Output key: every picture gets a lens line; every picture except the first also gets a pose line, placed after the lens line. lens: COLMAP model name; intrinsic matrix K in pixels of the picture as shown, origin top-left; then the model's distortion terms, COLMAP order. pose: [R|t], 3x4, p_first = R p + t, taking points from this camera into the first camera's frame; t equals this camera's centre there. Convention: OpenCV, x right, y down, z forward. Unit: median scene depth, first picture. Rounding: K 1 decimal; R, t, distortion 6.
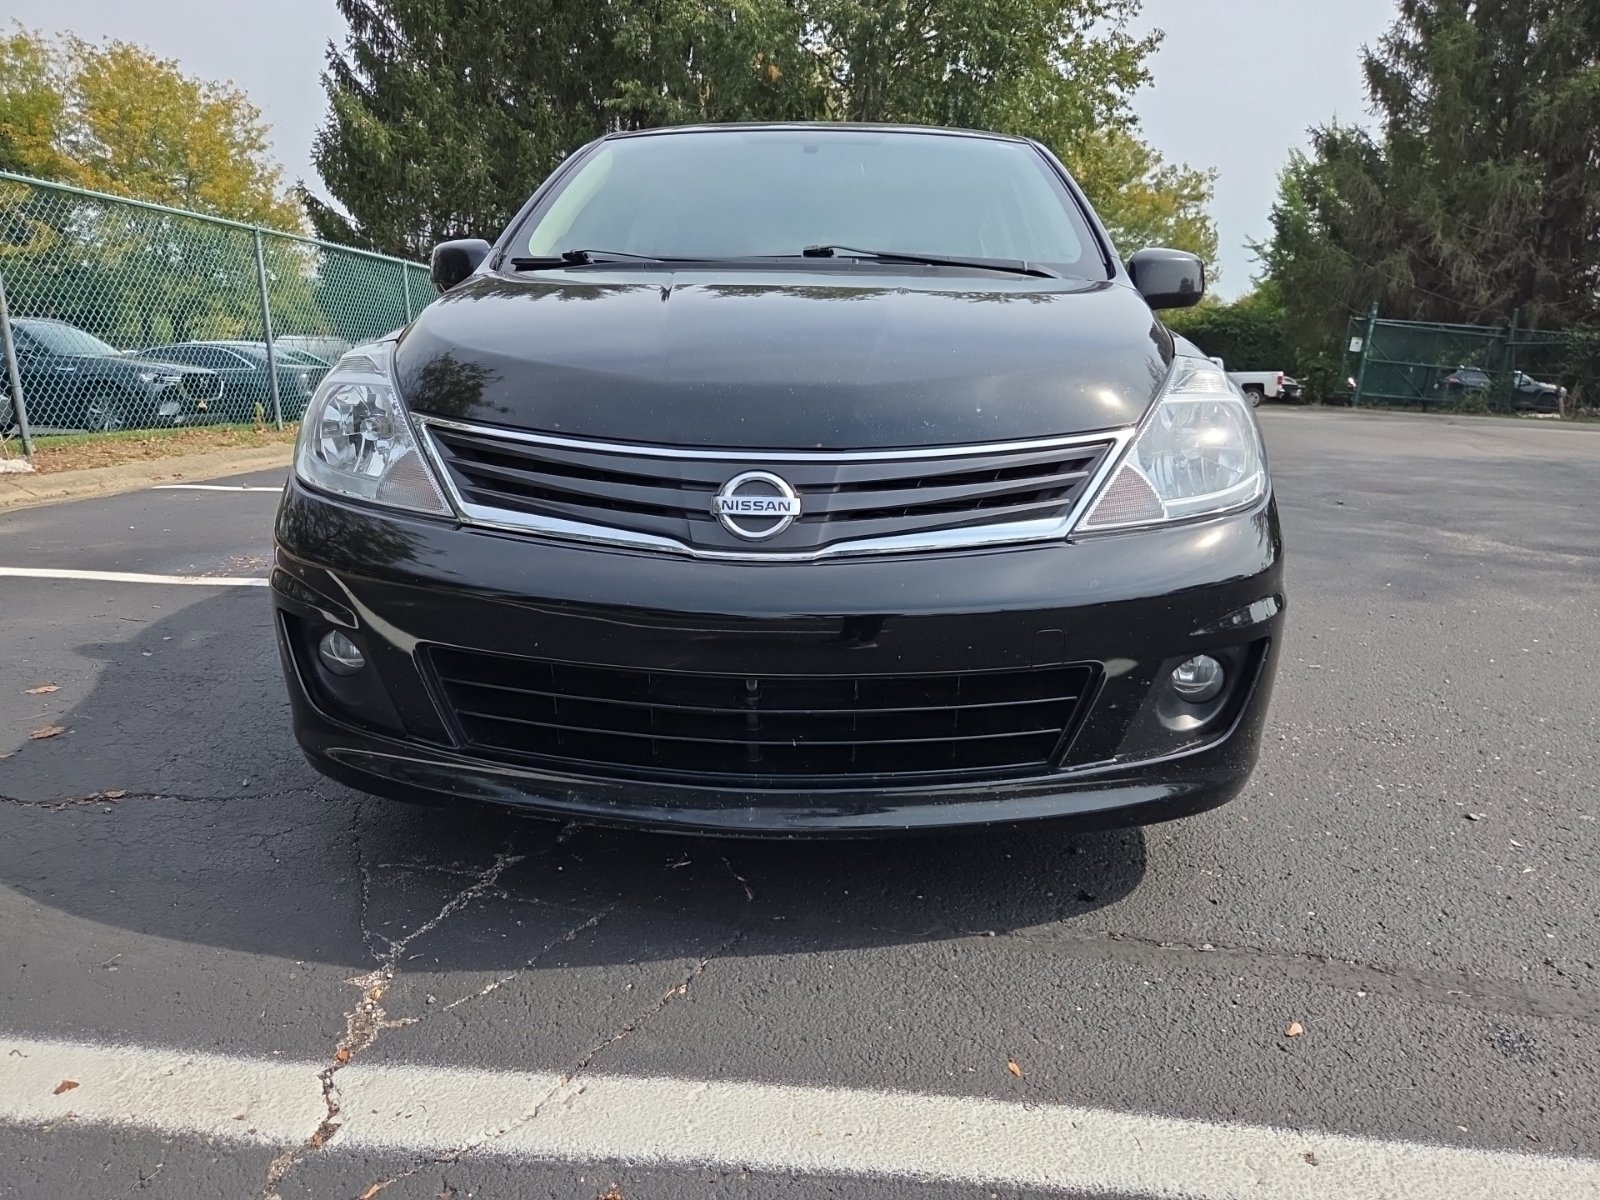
lens RADIAL K [[1068.7, 0, 804.2], [0, 1068.7, 565.9], [0, 0, 1]] dist [0.075513, -0.054321]
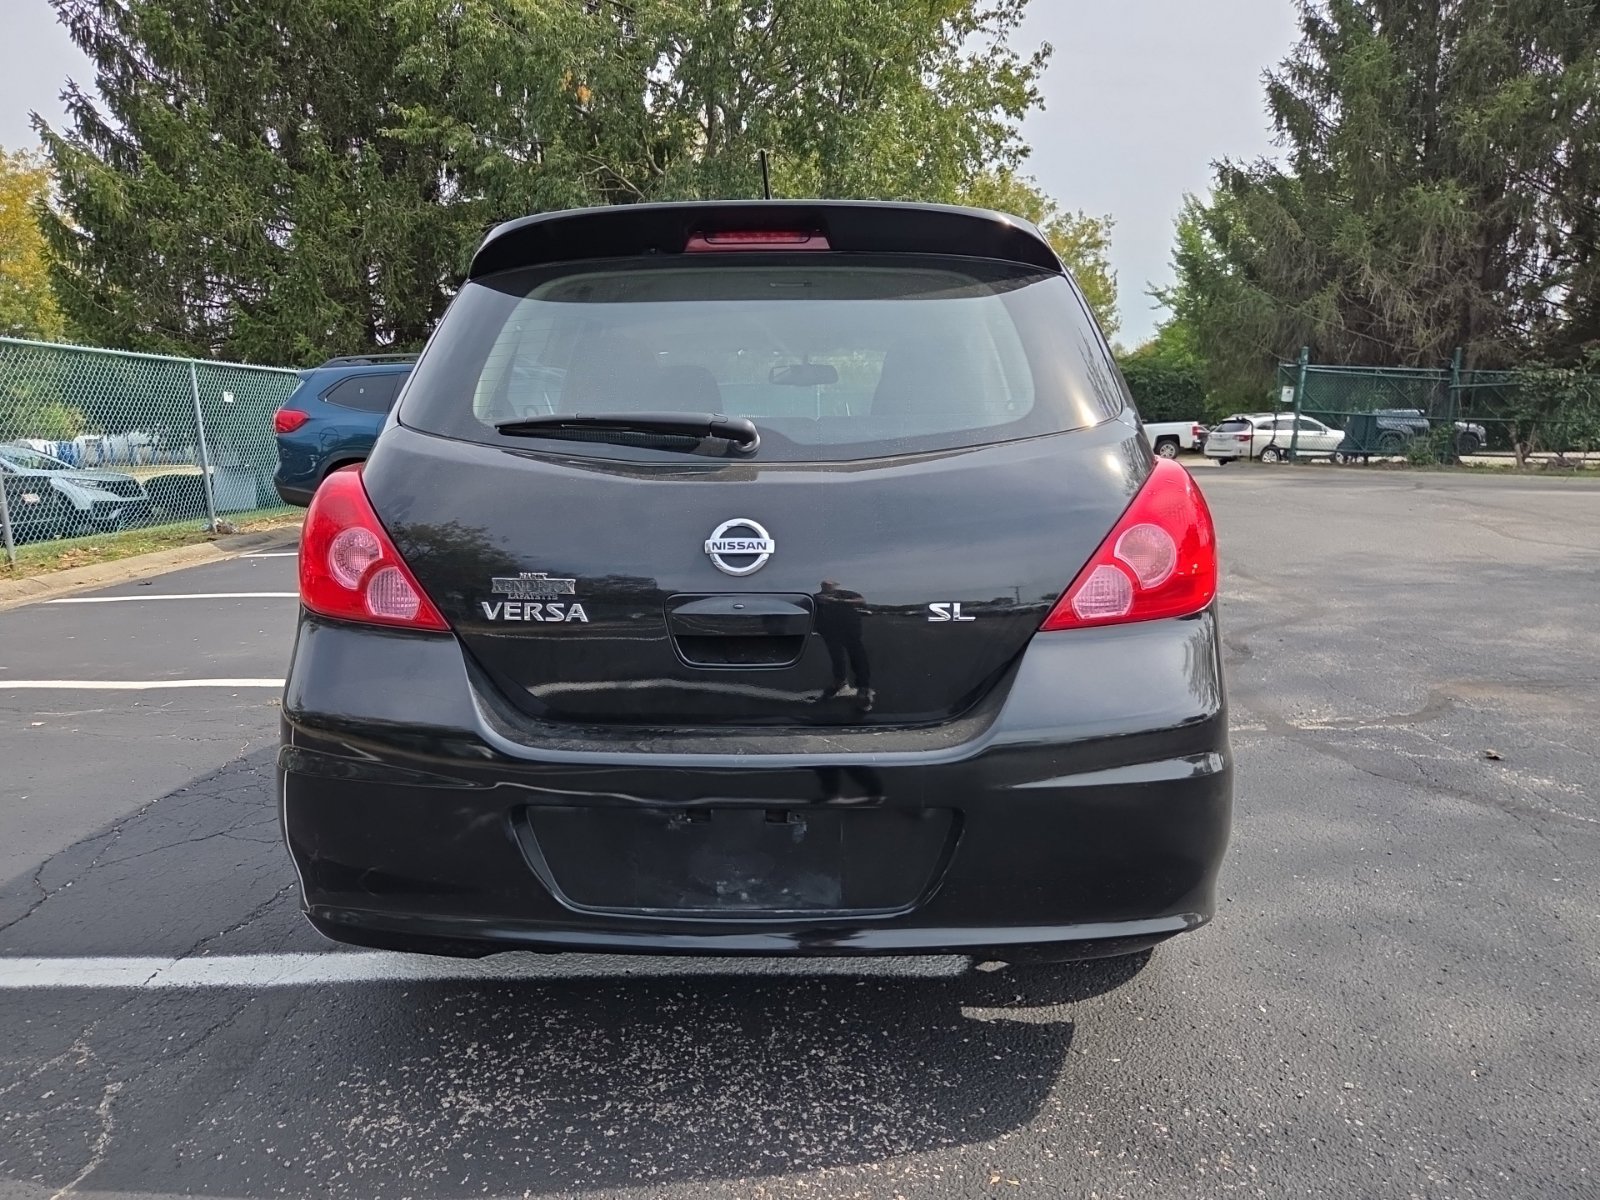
lens RADIAL K [[1068.7, 0, 804.2], [0, 1068.7, 565.9], [0, 0, 1]] dist [0.075513, -0.054321]
pose [[0.996224, -0.050341, 0.070739, 0.045689], [0.054032, 0.997222, -0.051275, -0.040087], [-0.067961, 0.054903, 0.996176, 0.154655]]
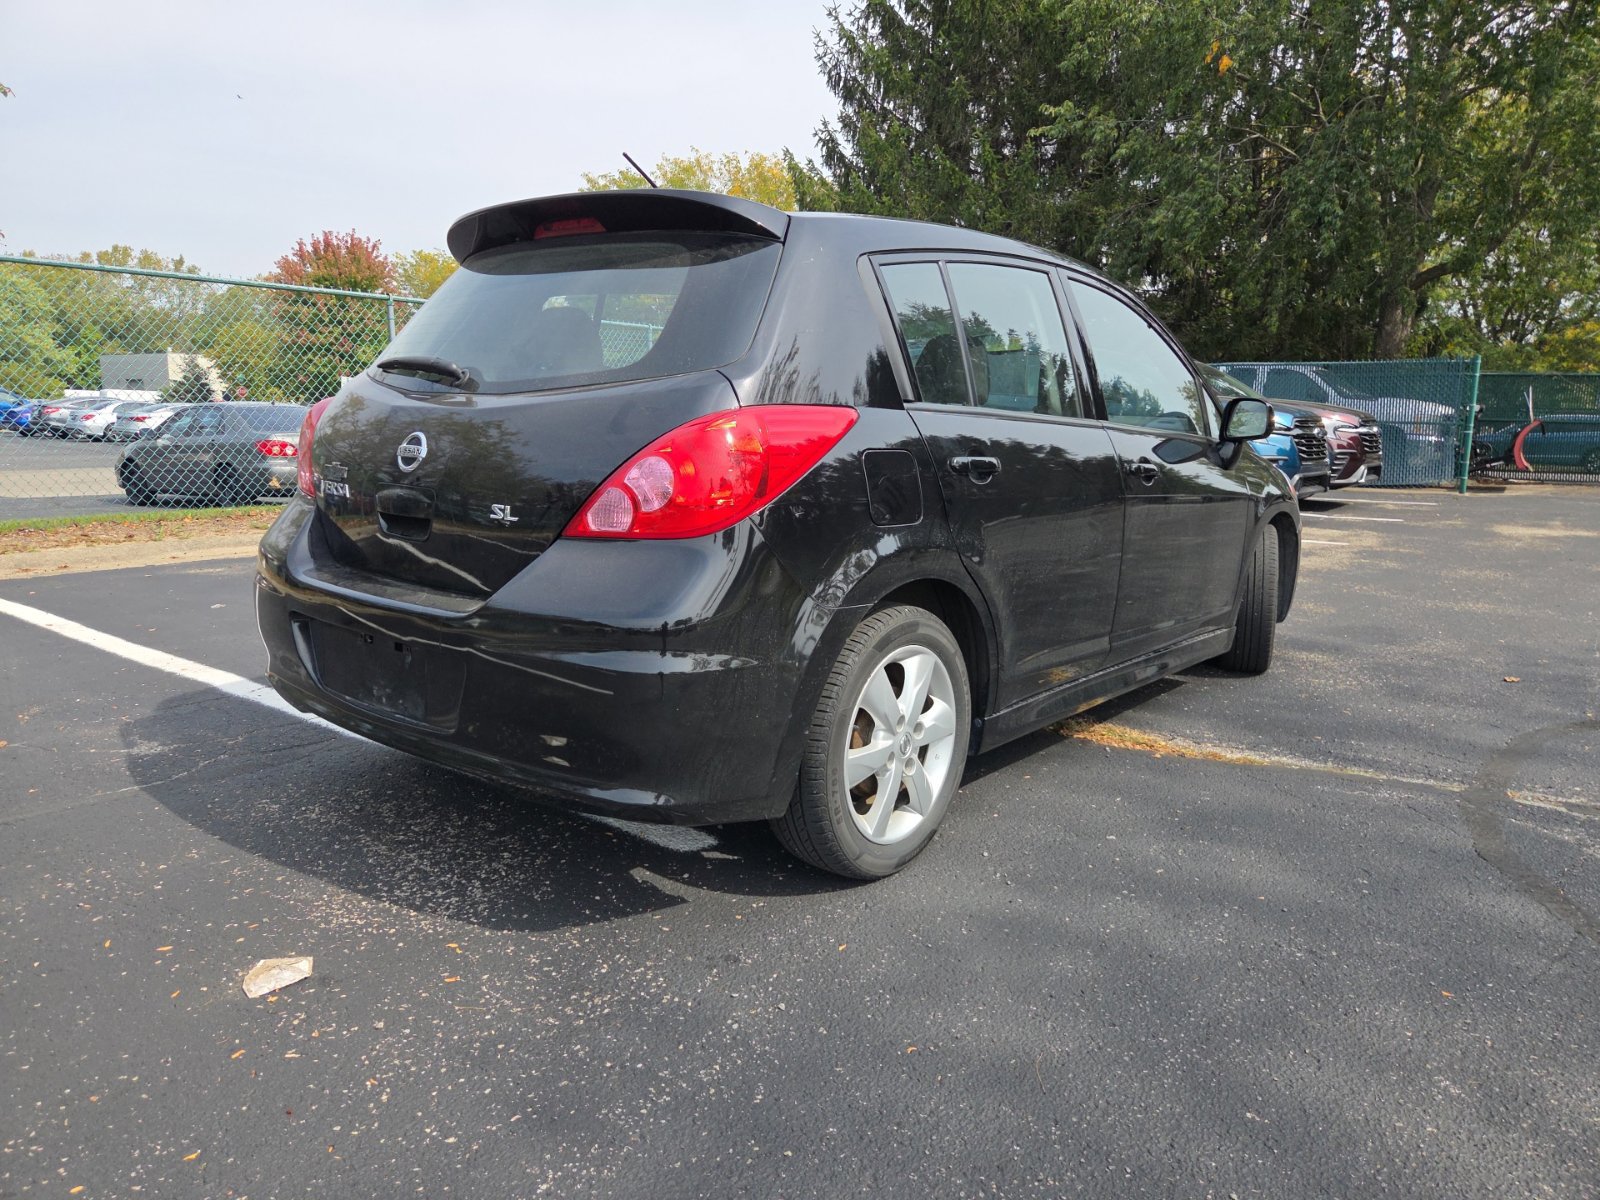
lens RADIAL K [[1066.5, 0, 797.5], [0, 1066.5, 544.9], [0, 0, 1]] dist [0.087057, -0.055754]
pose [[0.849660, 0.062971, -0.523557, 0.105901], [-0.099363, 0.994178, -0.041677, -0.037215], [0.517885, 0.087434, 0.850971, 0.158820]]
